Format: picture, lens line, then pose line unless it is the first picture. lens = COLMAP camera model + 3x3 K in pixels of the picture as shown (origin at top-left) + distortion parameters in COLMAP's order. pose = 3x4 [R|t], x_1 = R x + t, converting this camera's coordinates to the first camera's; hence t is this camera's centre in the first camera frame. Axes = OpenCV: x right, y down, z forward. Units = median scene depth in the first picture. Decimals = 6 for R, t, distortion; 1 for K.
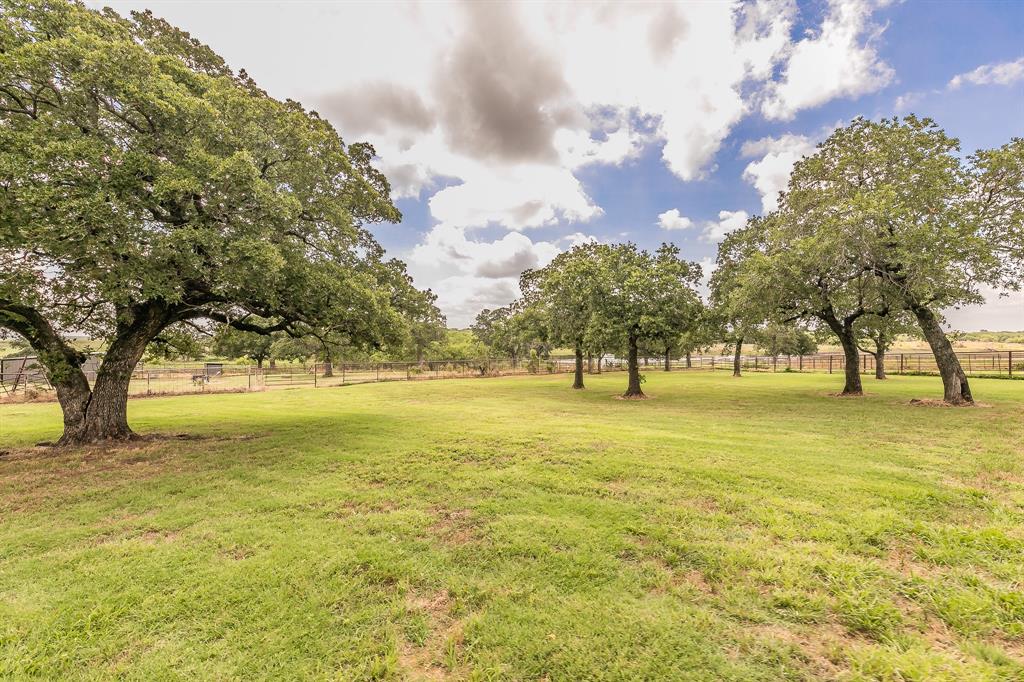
lens RADIAL K [[447.0, 0, 512.0], [0, 447.0, 341.0], [0, 0, 1]] dist [-0.000350, -0.000010]
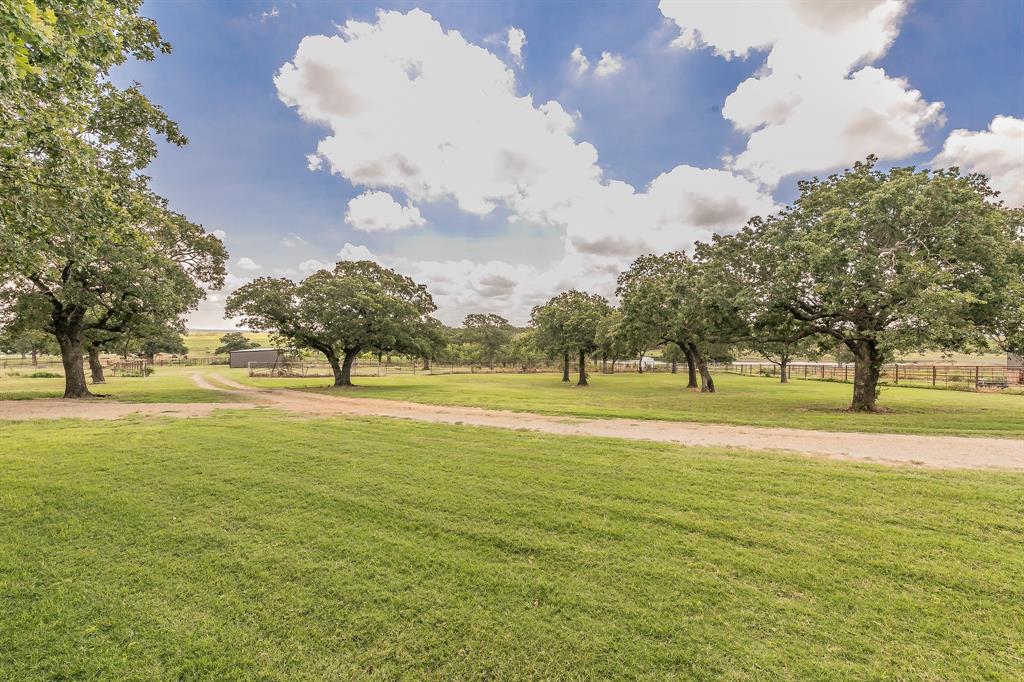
lens RADIAL K [[447.0, 0, 512.0], [0, 447.0, 341.0], [0, 0, 1]] dist [-0.000350, -0.000010]
pose [[0.975349, 0.016234, -0.220069, 0.224642], [-0.014770, 0.999857, 0.008294, -0.034808], [0.220172, -0.004840, 0.975449, -0.429625]]
